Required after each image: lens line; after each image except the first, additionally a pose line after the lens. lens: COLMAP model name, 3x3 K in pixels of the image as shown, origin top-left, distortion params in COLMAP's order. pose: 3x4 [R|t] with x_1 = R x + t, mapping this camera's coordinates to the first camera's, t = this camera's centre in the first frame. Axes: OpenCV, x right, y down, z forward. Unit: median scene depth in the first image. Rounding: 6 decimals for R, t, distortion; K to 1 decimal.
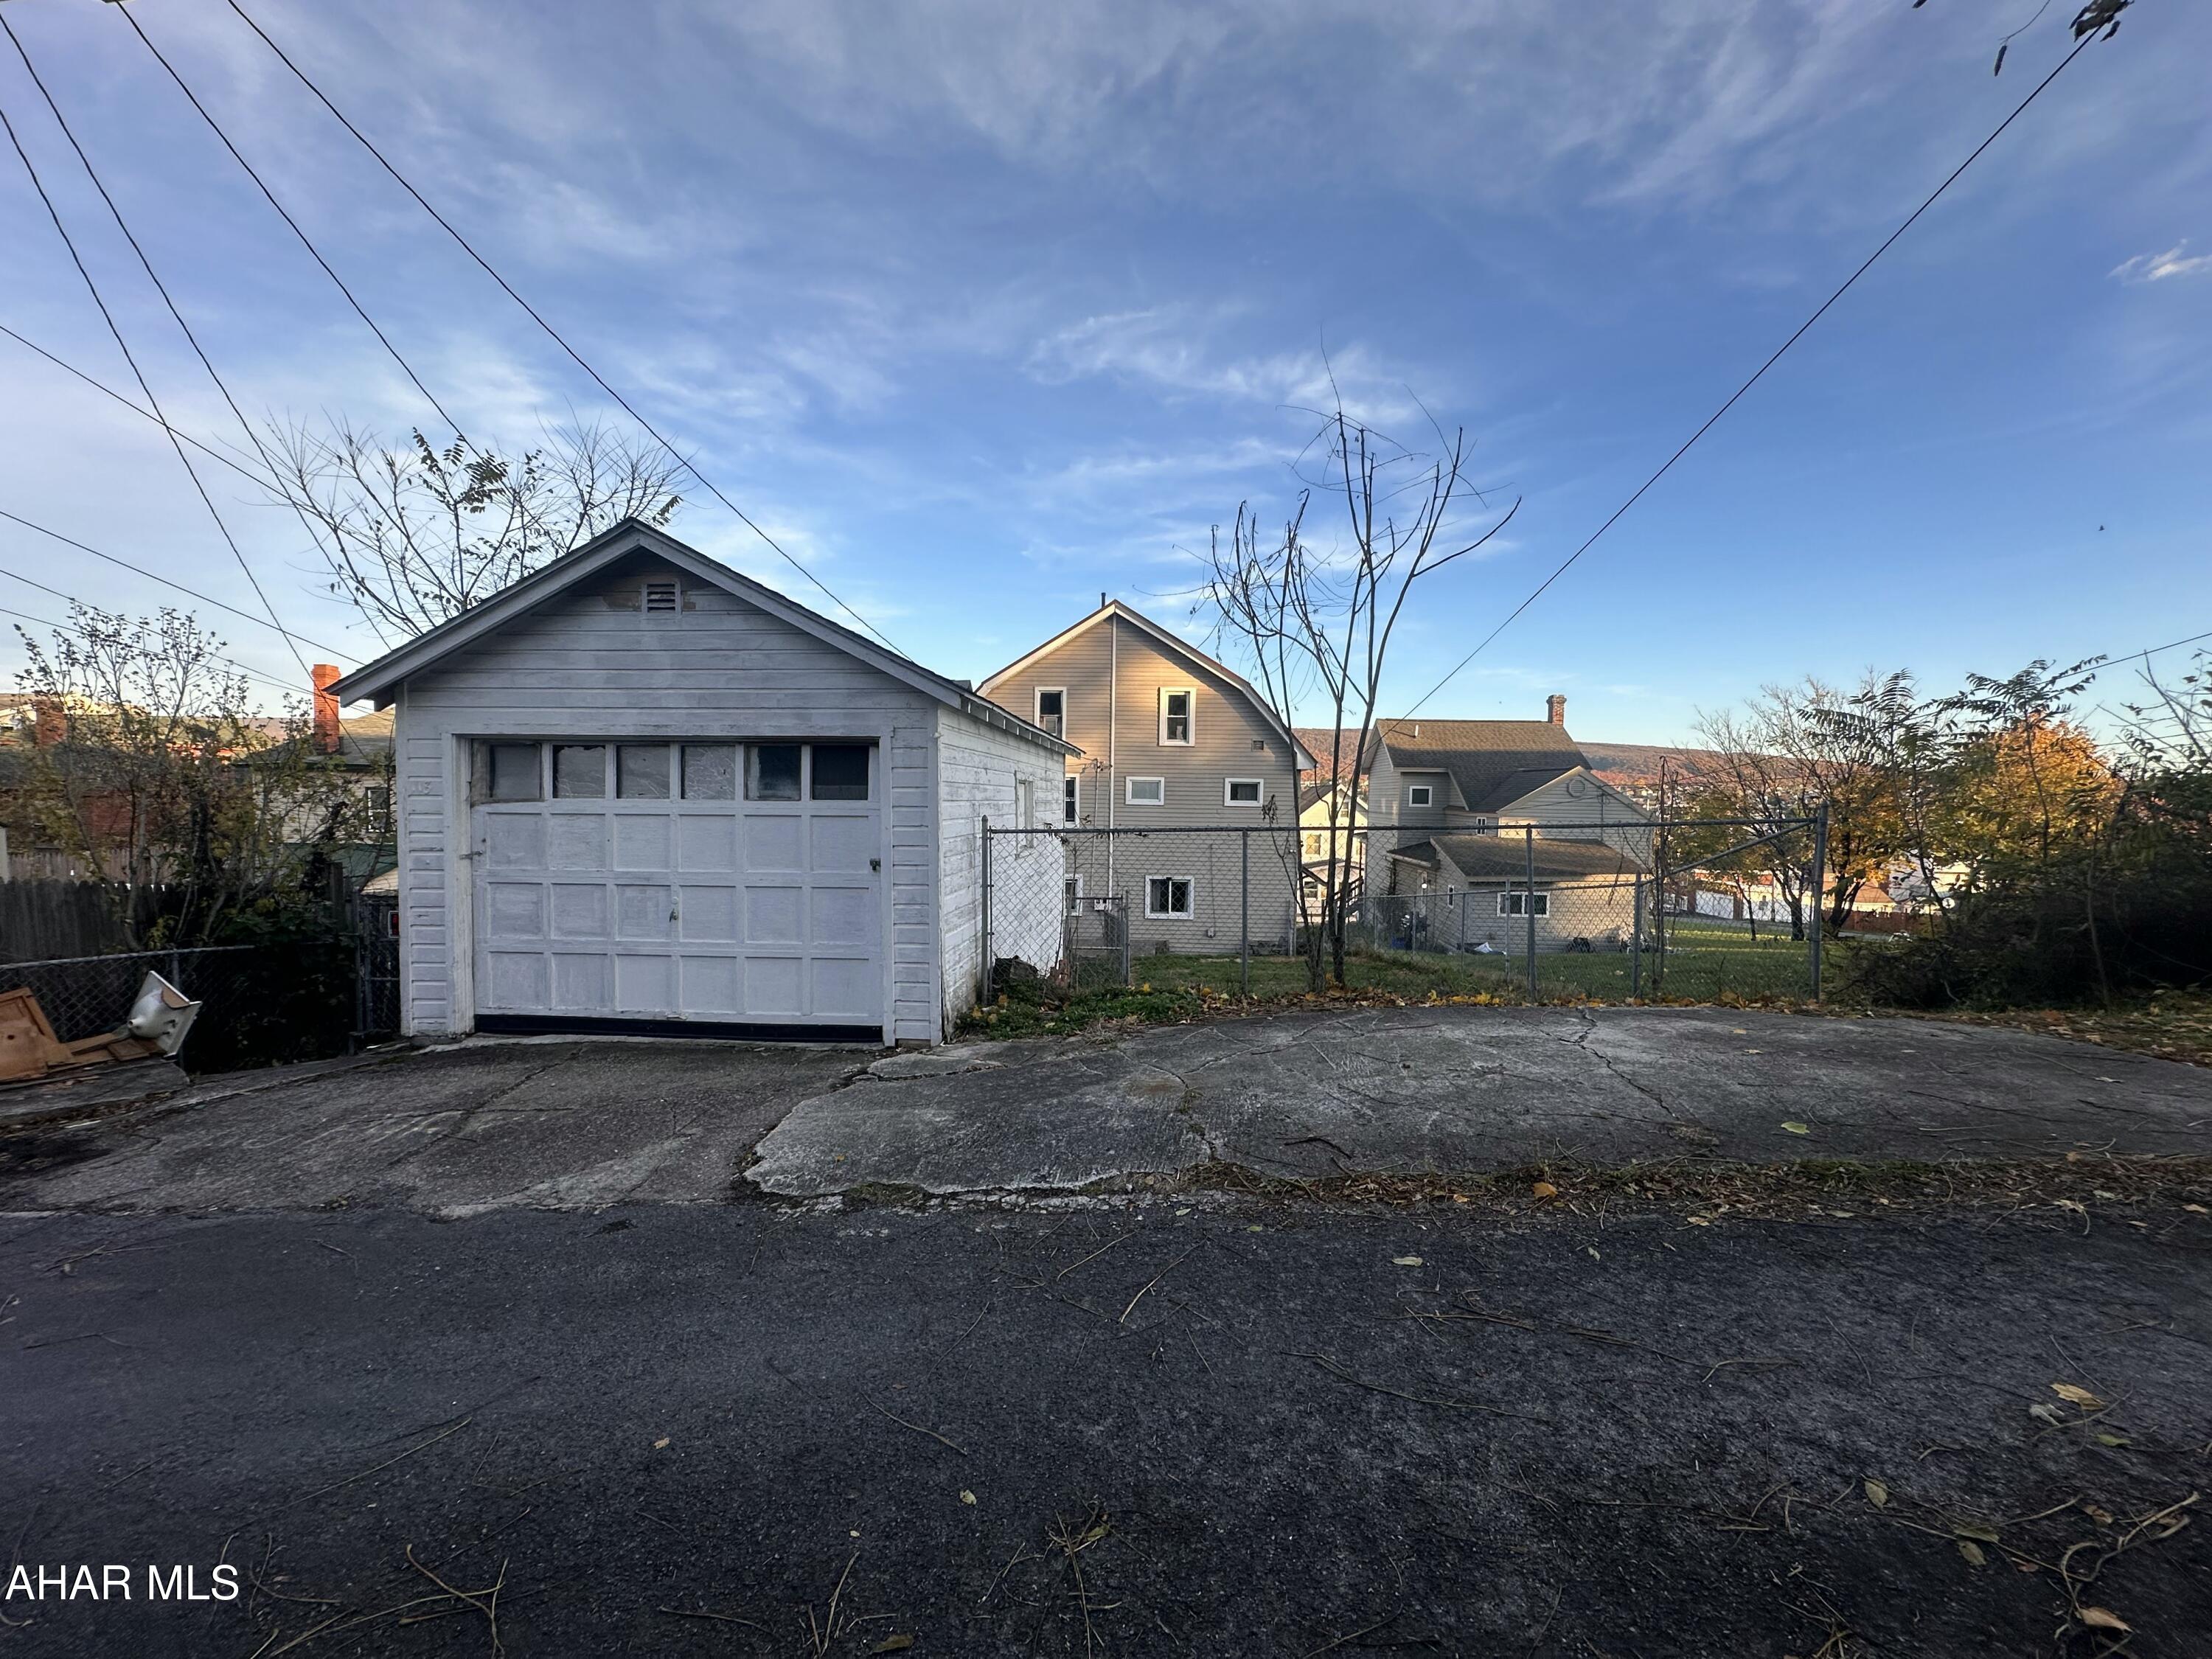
lens RADIAL K [[878.7, 0, 1105.0], [0, 878.7, 829.1], [0, 0, 1]] dist [-0.002485, 0.000657]
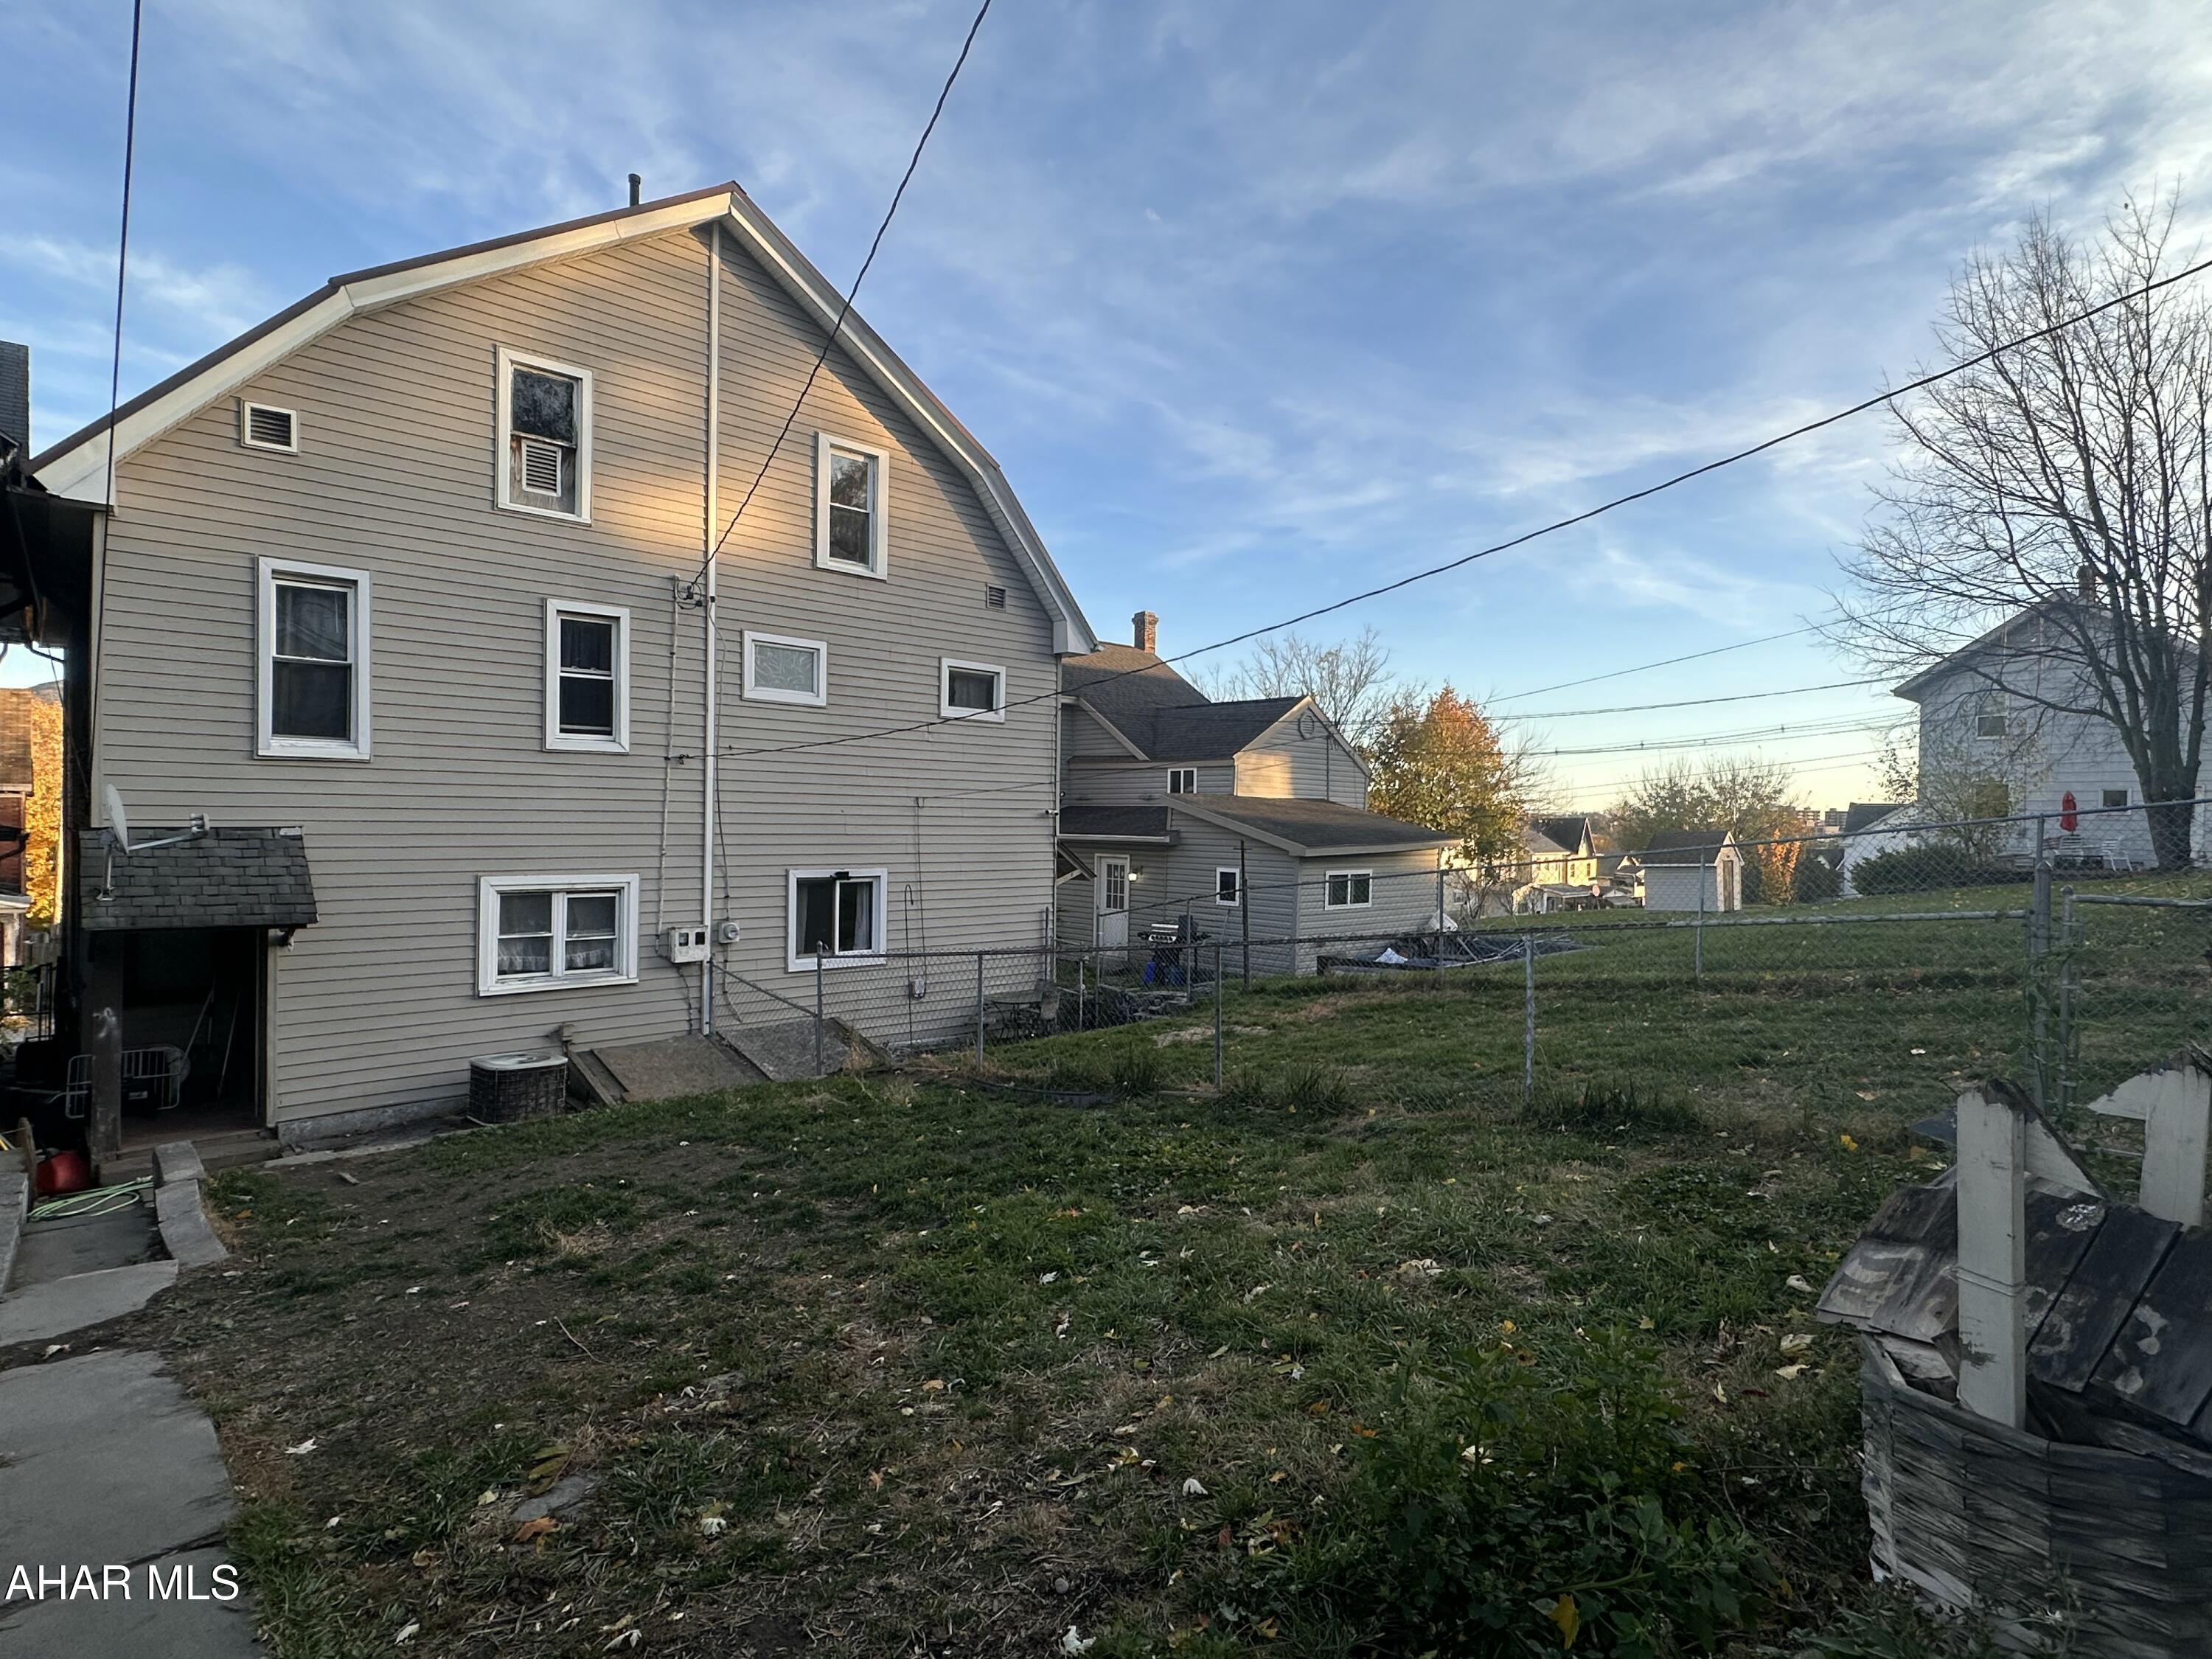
lens RADIAL K [[1142.9, 0, 1106.0], [0, 1142.9, 829.5], [0, 0, 1]] dist [-0.002172, -0.000098]
pose [[0.657226, -0.004907, 0.753677, -0.267009], [0.018537, 0.999782, -0.009655, 0.041560], [-0.753465, 0.020316, 0.657174, 0.528565]]
